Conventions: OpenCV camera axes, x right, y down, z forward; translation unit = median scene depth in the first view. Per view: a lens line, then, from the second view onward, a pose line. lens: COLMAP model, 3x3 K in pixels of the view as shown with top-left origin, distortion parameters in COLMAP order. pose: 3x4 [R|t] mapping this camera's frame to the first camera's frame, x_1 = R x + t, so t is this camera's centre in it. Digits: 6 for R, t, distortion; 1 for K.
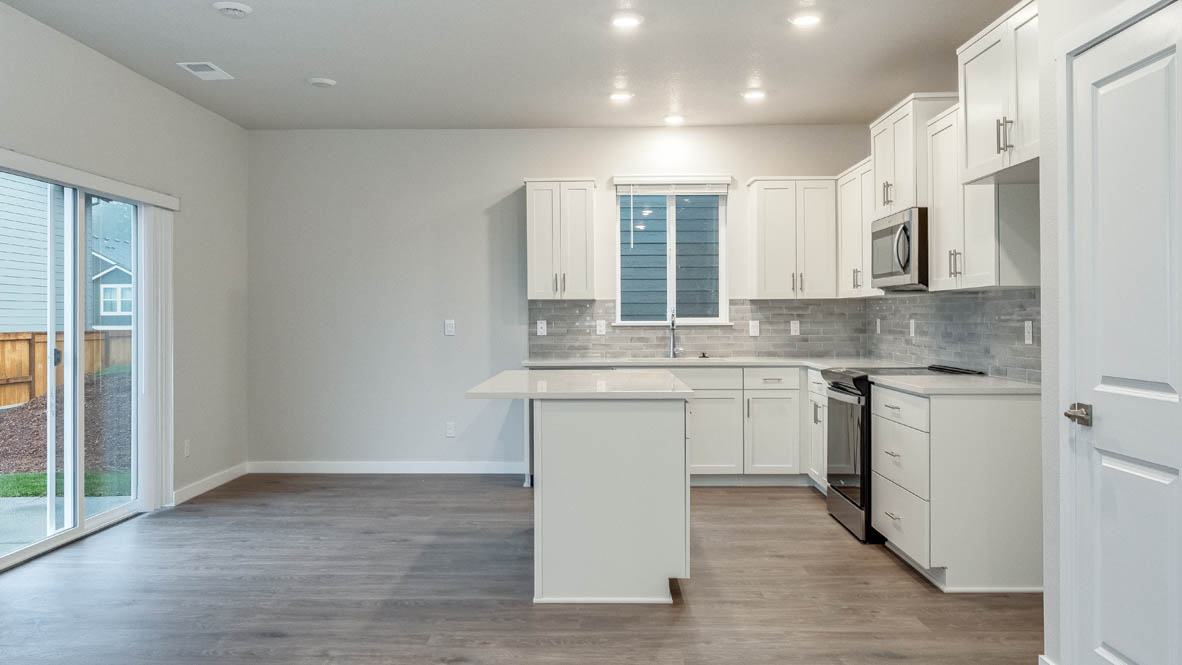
lens RADIAL K [[890.4, 0, 589.6], [0, 890.4, 302.3], [0, 0, 1]] dist [0.001513, -0.000820]
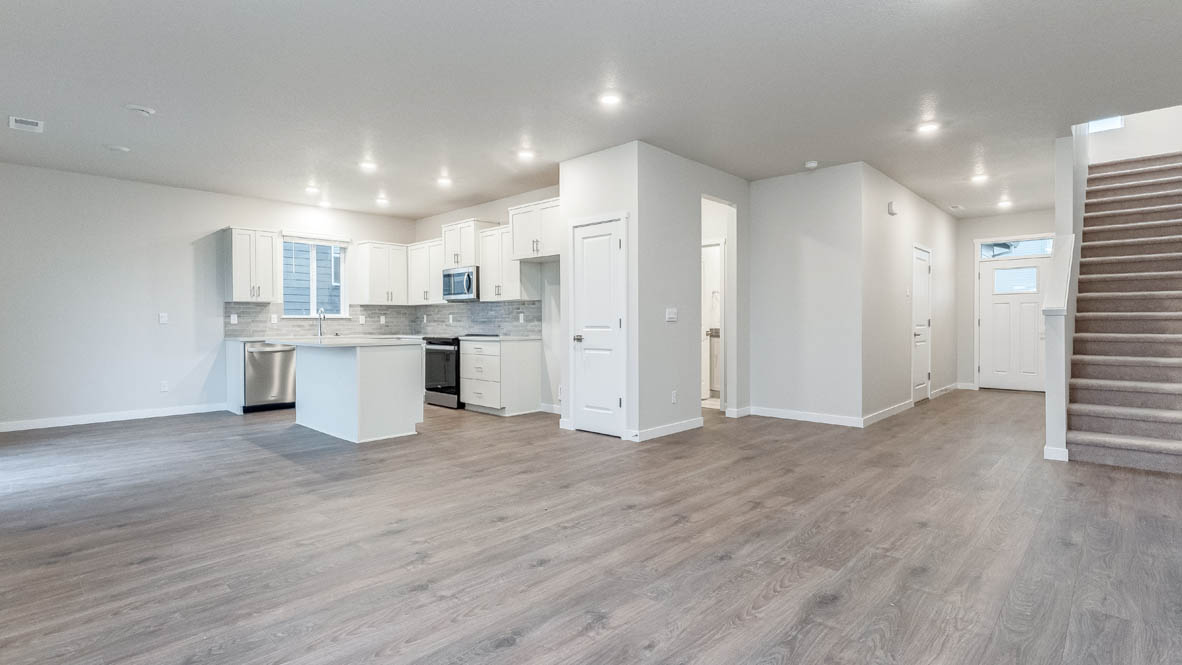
lens RADIAL K [[569.3, 0, 591.0], [0, 569.3, 332.5], [0, 0, 1]] dist [-0.000734, -0.000153]
pose [[0.672649, -0.010704, 0.739884, -0.421874], [-0.011151, 0.999635, 0.024599, 0.022731], [-0.739878, -0.024796, 0.672284, -0.194127]]
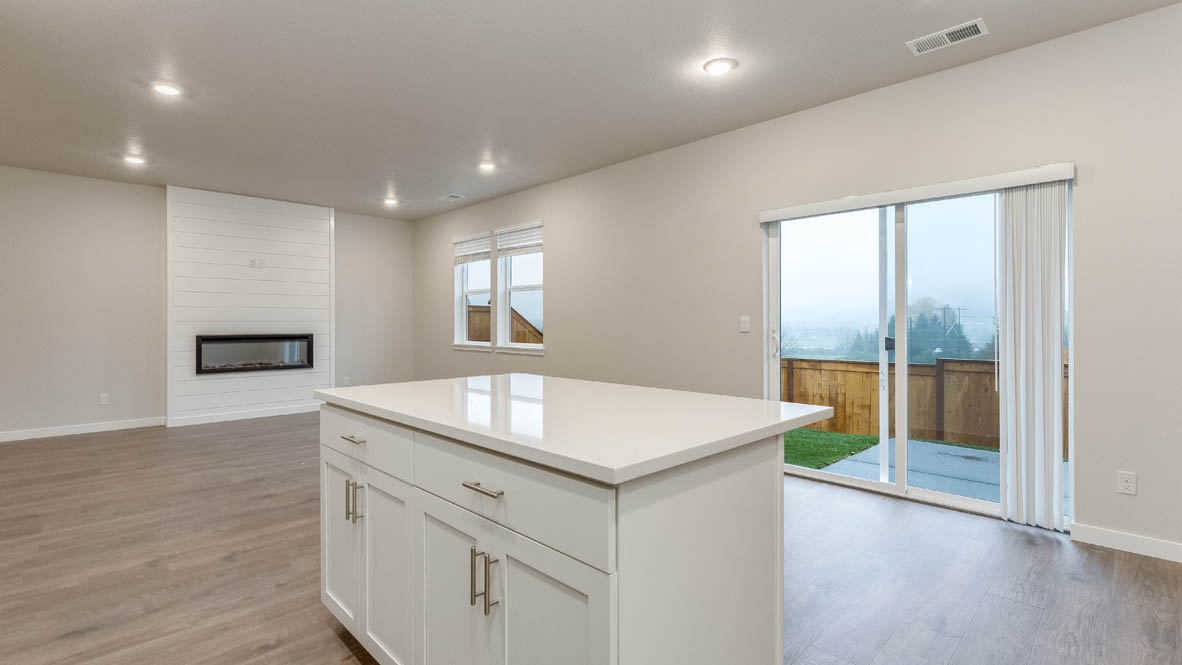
lens RADIAL K [[526.8, 0, 591.0], [0, 526.8, 332.5], [0, 0, 1]] dist [-0.000114, 0.000174]
pose [[-0.693767, 0.017851, -0.719978, 0.186885], [0.012429, 0.999841, 0.012814, 0.021256], [0.720092, -0.000059, -0.693878, 0.968950]]
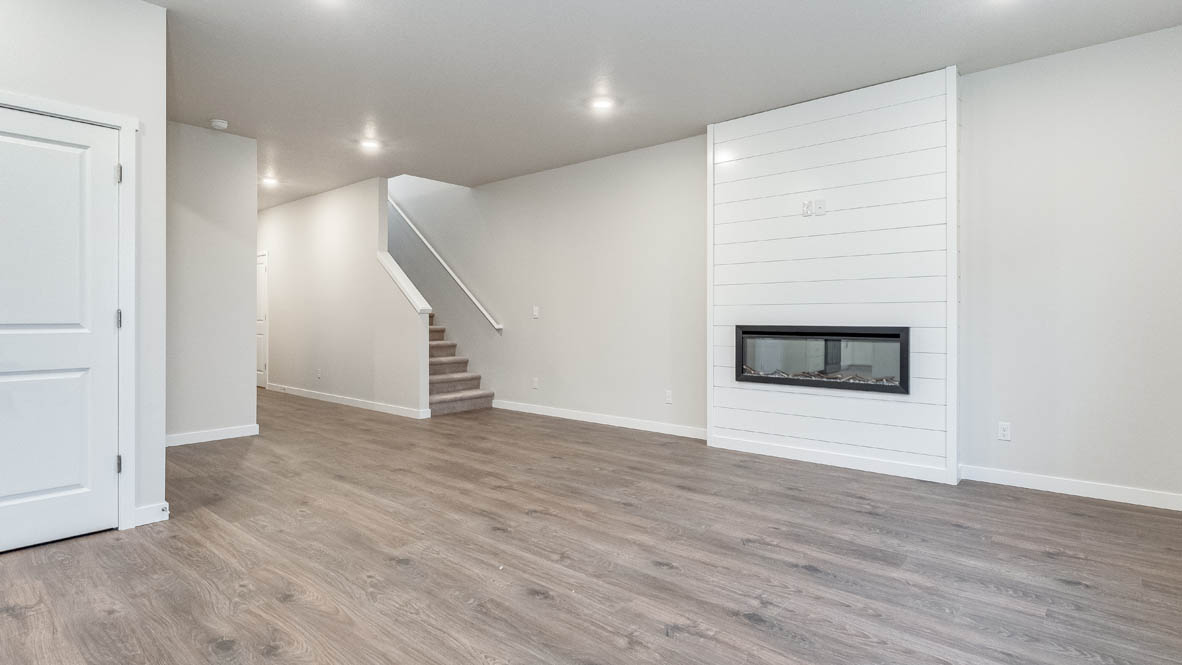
lens RADIAL K [[580.2, 0, 591.0], [0, 580.2, 332.5], [0, 0, 1]] dist [-0.000703, -0.000304]
pose [[-0.771587, -0.013129, 0.635989, -0.360496], [-0.008425, 0.999910, 0.010420, 0.032629], [-0.636068, 0.002682, -0.771628, 0.469802]]
